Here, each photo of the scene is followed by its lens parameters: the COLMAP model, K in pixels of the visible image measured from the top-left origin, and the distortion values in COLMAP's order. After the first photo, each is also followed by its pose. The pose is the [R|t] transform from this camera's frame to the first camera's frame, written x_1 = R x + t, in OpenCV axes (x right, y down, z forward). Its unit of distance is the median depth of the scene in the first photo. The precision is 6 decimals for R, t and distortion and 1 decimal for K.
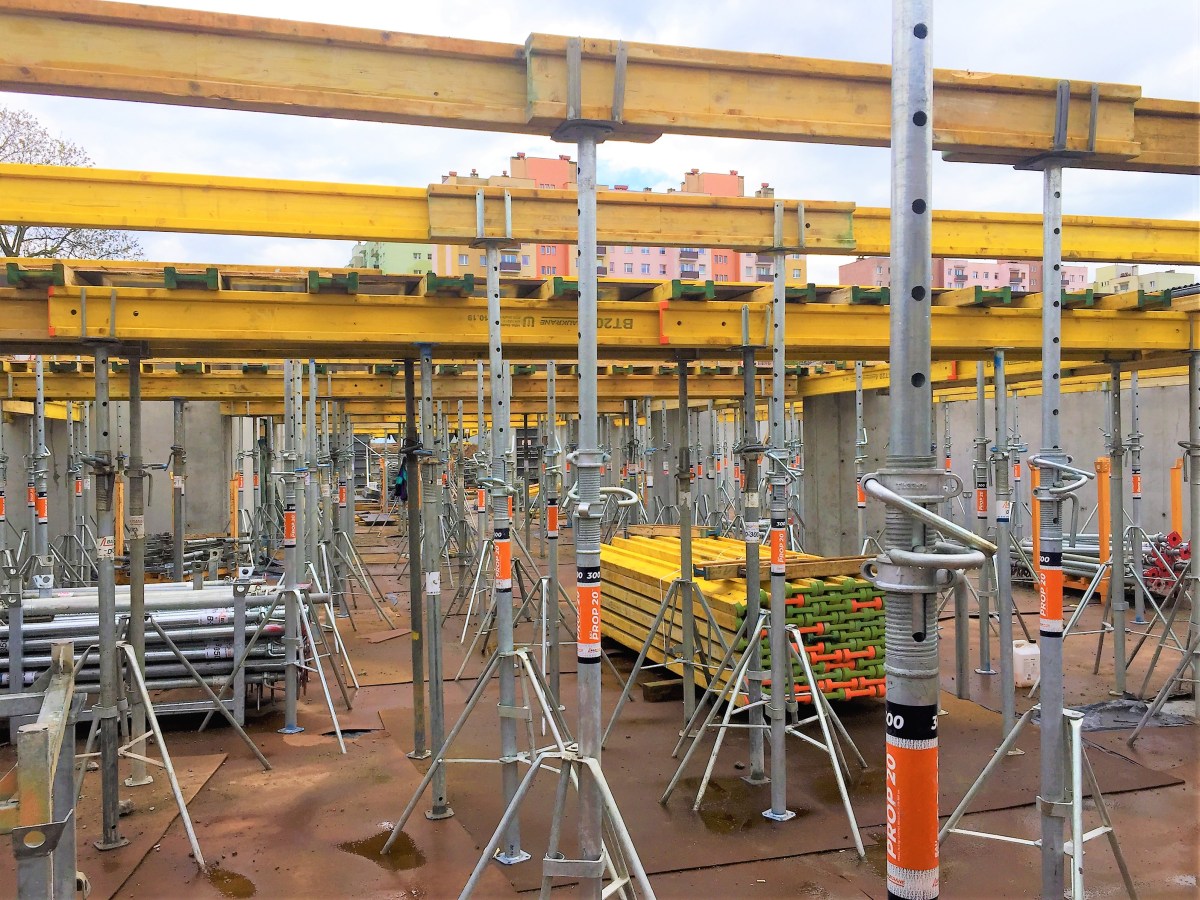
lens RADIAL K [[1014.5, 0, 598.1], [0, 1014.5, 459.5], [0, 0, 1]] dist [0.056349, -0.061341]
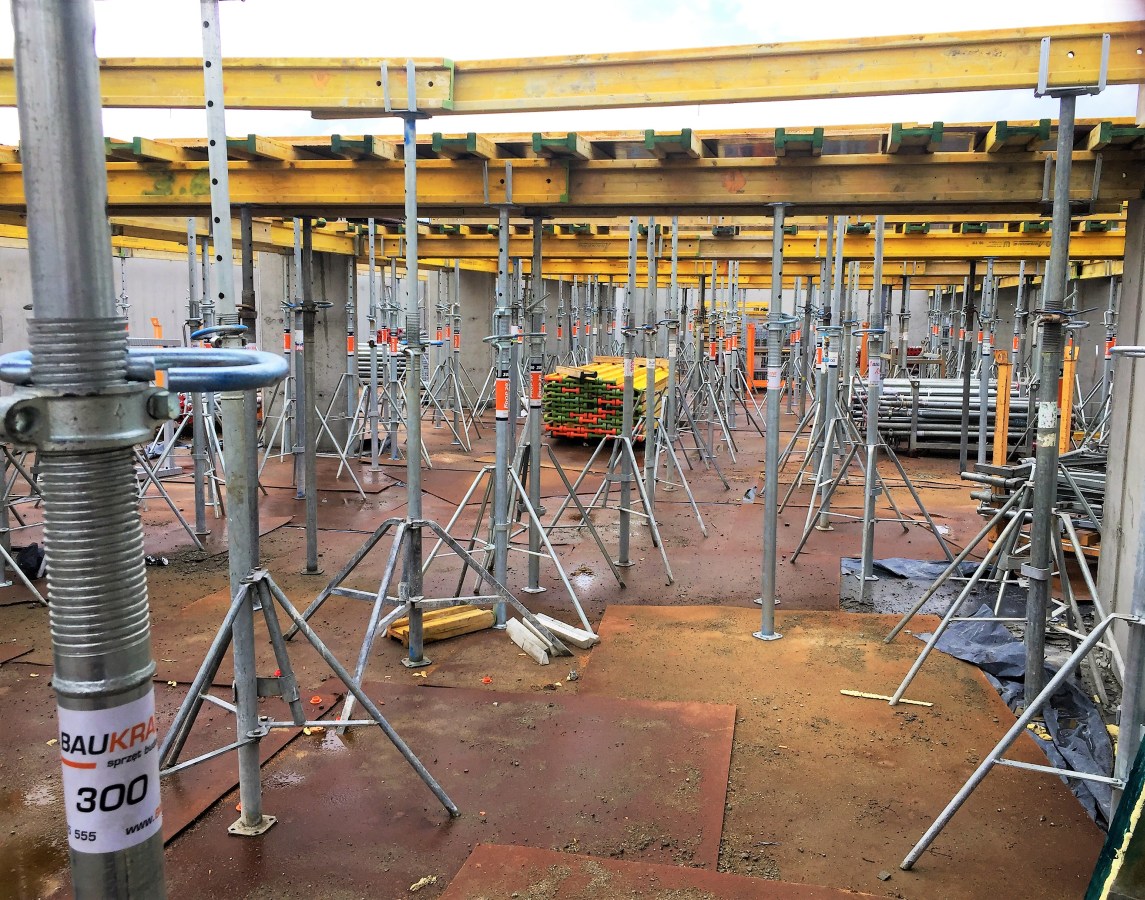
lens RADIAL K [[965.8, 0, 572.5], [0, 965.8, 450.0], [0, 0, 1]] dist [0.003329, 0.002685]
pose [[0.808745, 0.121209, -0.575534, 0.238214], [-0.041831, 0.987911, 0.149274, -0.005994], [0.586669, -0.096650, 0.804039, 0.089990]]
